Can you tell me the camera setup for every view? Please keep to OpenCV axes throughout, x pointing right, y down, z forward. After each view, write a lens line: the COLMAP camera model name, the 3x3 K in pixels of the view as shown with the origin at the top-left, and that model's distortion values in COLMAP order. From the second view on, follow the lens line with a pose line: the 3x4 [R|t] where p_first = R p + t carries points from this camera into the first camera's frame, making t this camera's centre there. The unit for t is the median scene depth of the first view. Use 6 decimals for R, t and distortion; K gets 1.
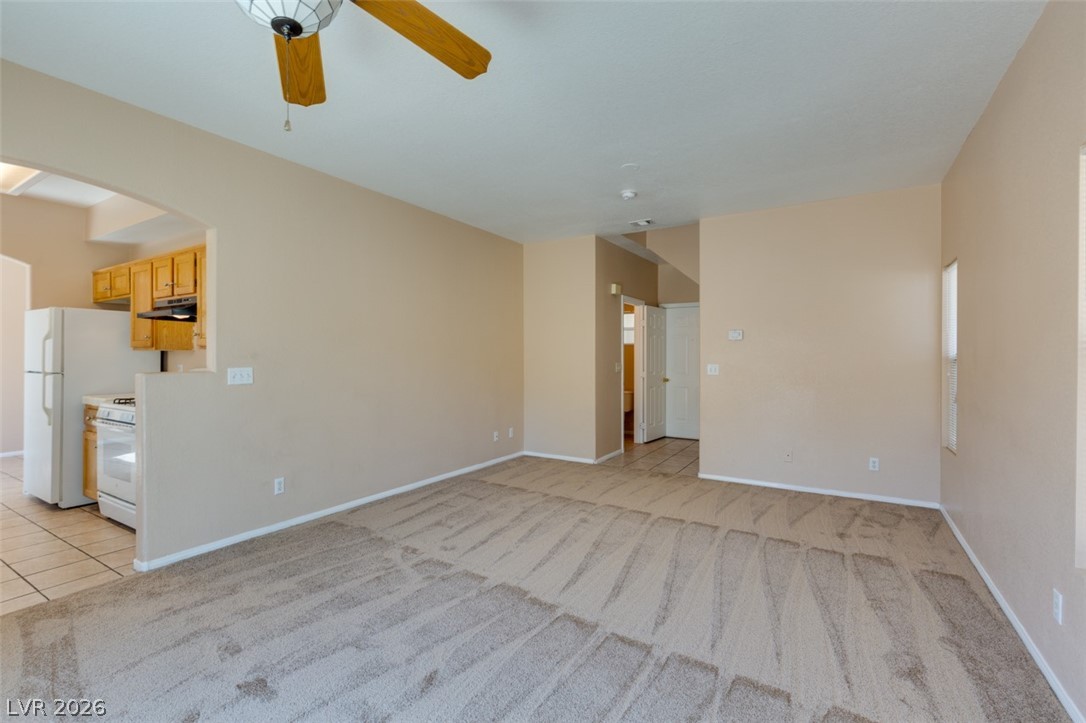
lens RADIAL K [[486.6, 0, 540.8], [0, 486.6, 356.2], [0, 0, 1]] dist [0.005366, -0.000713]
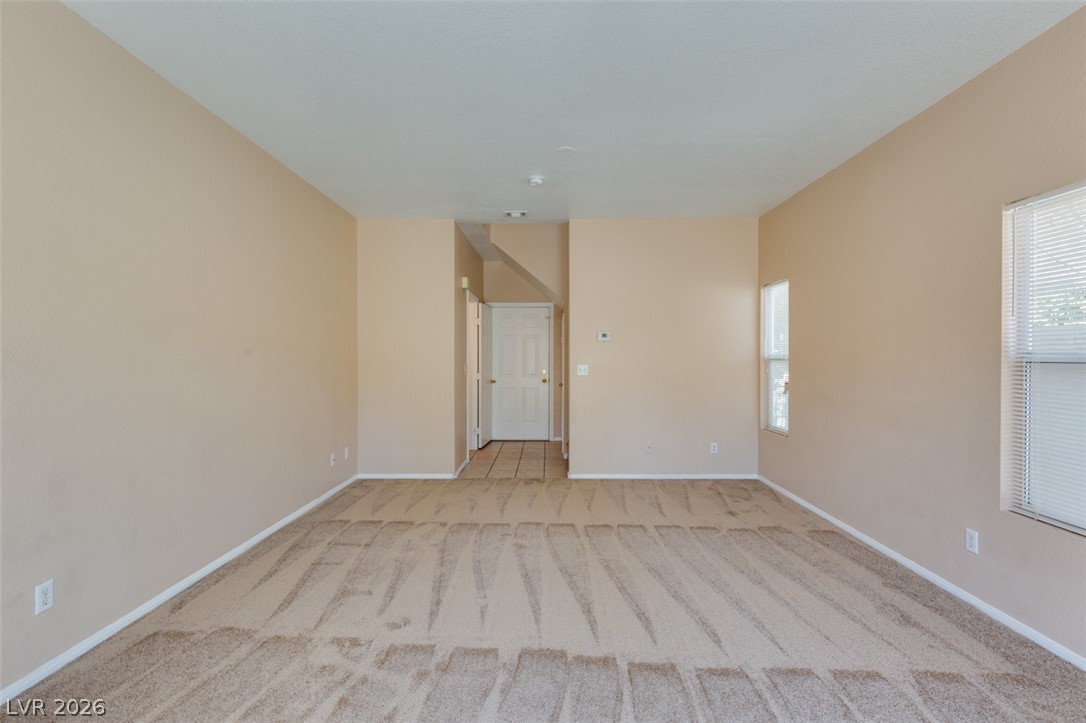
lens RADIAL K [[493.1, 0, 548.2], [0, 493.1, 356.9], [0, 0, 1]] dist [0.004601, -0.000469]
pose [[0.849736, -0.000542, 0.527209, -0.336954], [0.000317, 1.000000, 0.000518, -0.000564], [-0.527209, -0.000273, 0.849736, 0.228194]]
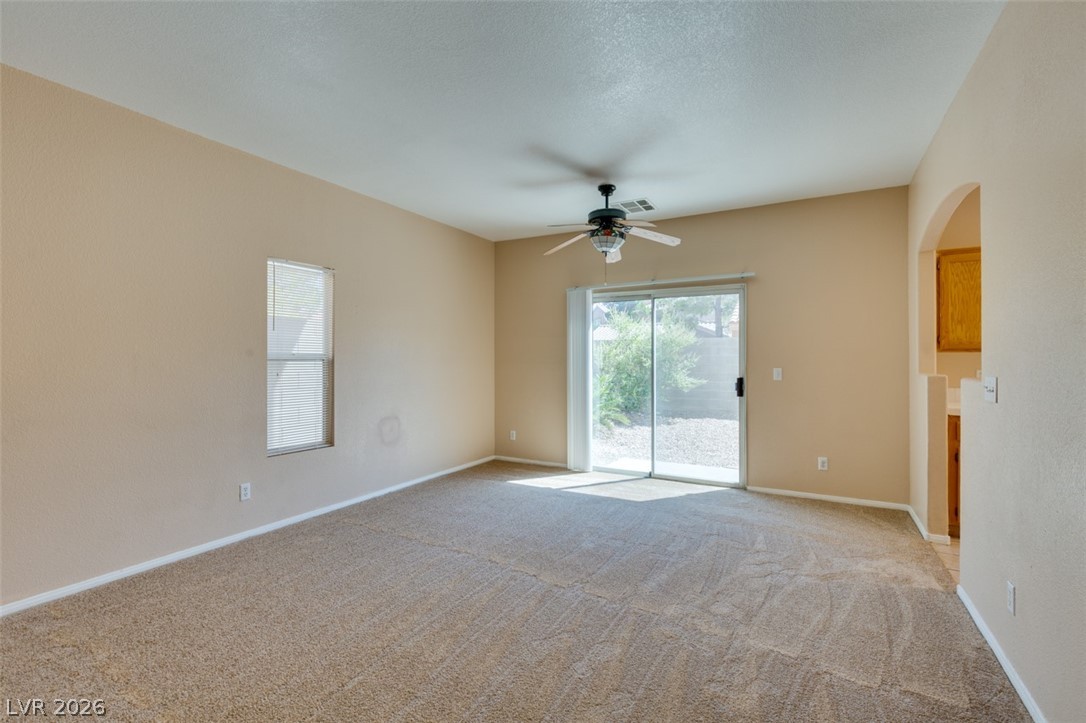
lens RADIAL K [[494.1, 0, 540.5], [0, 494.1, 356.7], [0, 0, 1]] dist [0.002071, 0.000193]
pose [[-0.998937, -0.002905, -0.046002, 0.016635], [-0.002951, 0.999995, 0.000933, -0.002023], [0.045999, 0.001067, -0.998941, 1.471390]]
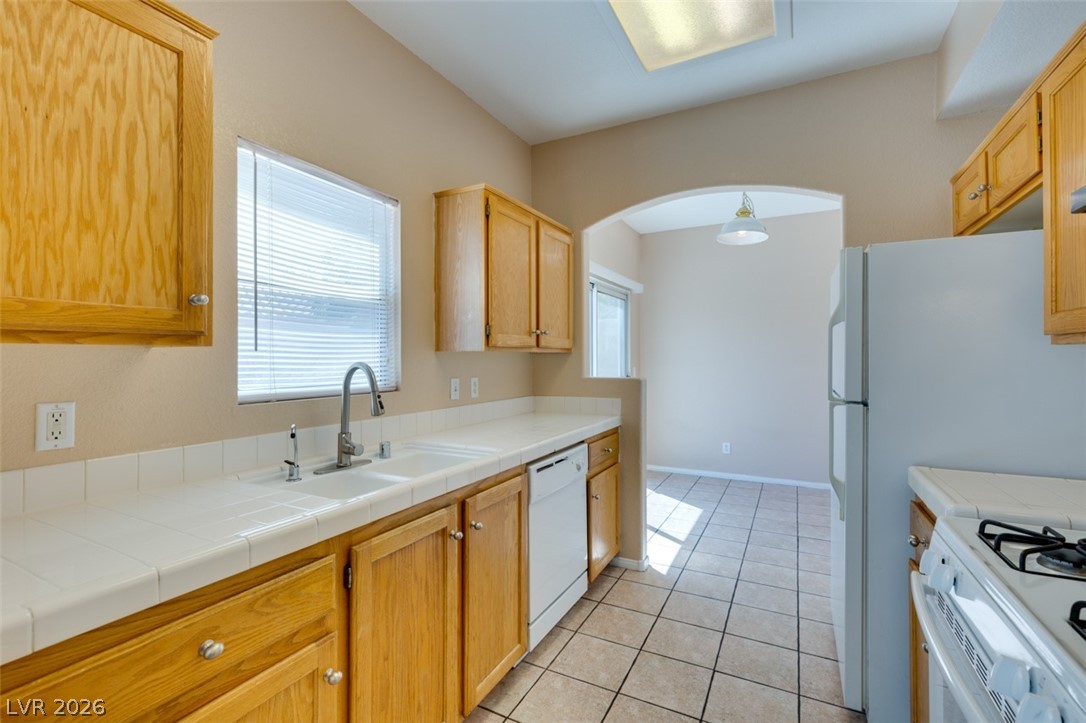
lens RADIAL K [[486.6, 0, 540.8], [0, 486.6, 356.2], [0, 0, 1]] dist [0.005366, -0.000713]
pose [[0.072009, -0.005911, -0.997386, -0.631342], [0.002557, 0.999980, -0.005742, -0.003678], [0.997401, -0.002137, 0.072023, 0.751766]]
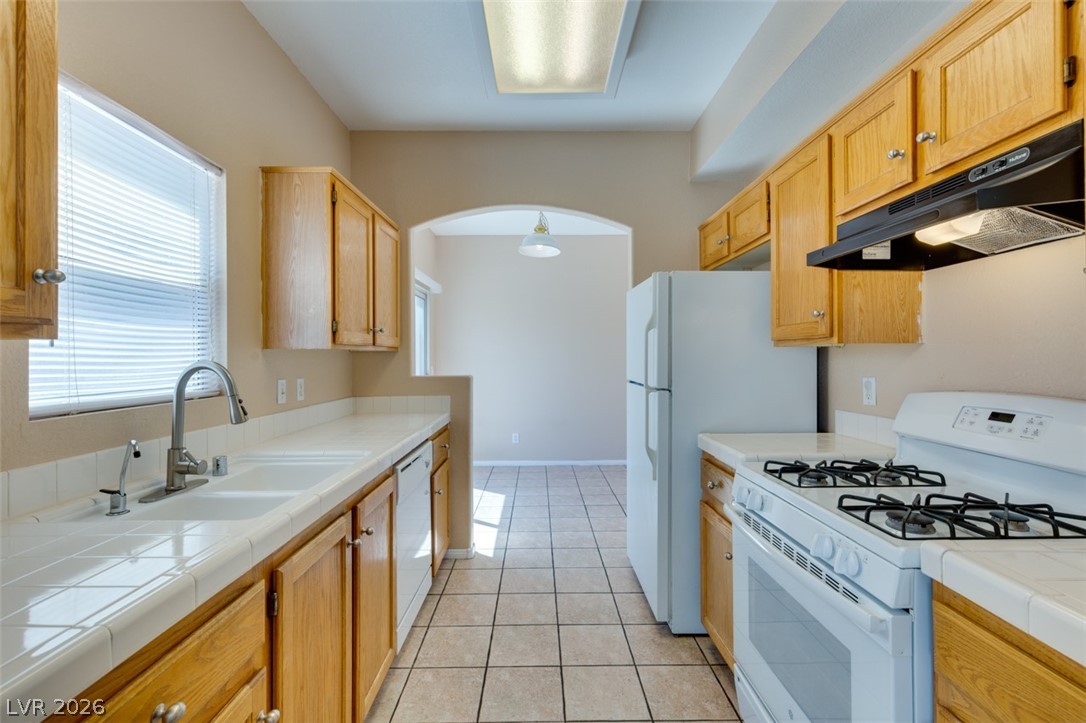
lens RADIAL K [[486.6, 0, 540.8], [0, 486.6, 356.2], [0, 0, 1]] dist [0.005366, -0.000713]
pose [[0.534452, -0.005284, -0.845182, -0.638325], [0.005712, 0.999980, -0.002640, -0.002463], [0.845180, -0.003417, 0.534471, 0.627754]]
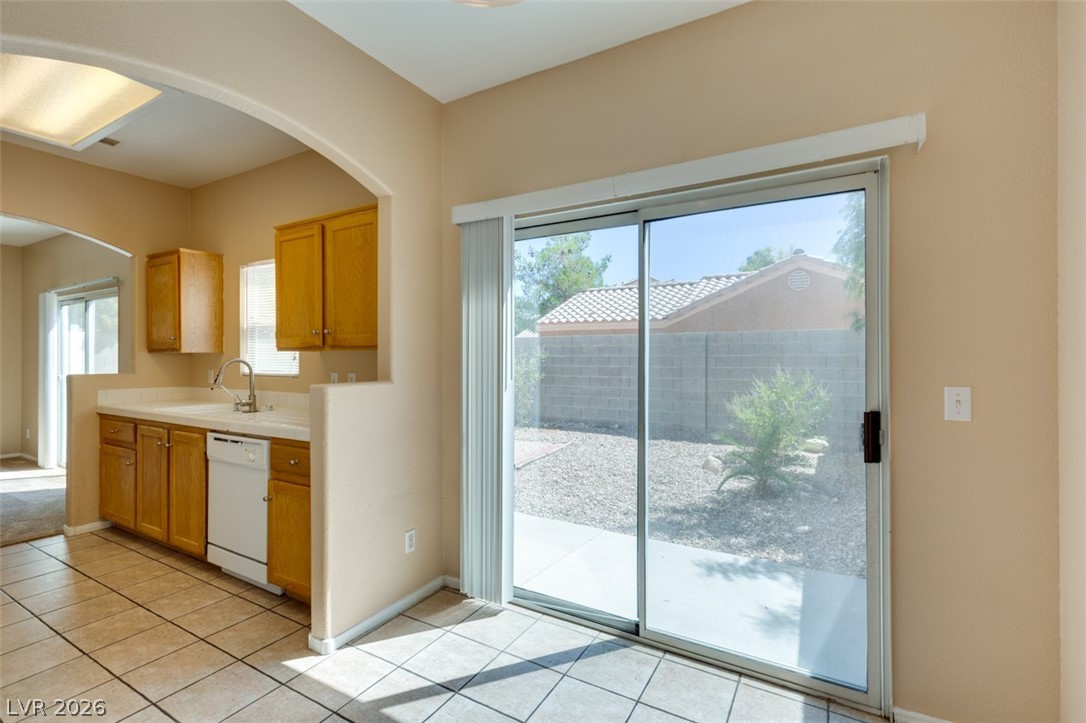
lens RADIAL K [[494.1, 0, 540.5], [0, 494.1, 356.7], [0, 0, 1]] dist [0.002071, 0.000193]
pose [[-0.999643, -0.003019, -0.026562, -1.676414], [-0.002977, 0.999994, -0.001598, -0.004937], [0.026566, -0.001518, -0.999646, 1.576606]]
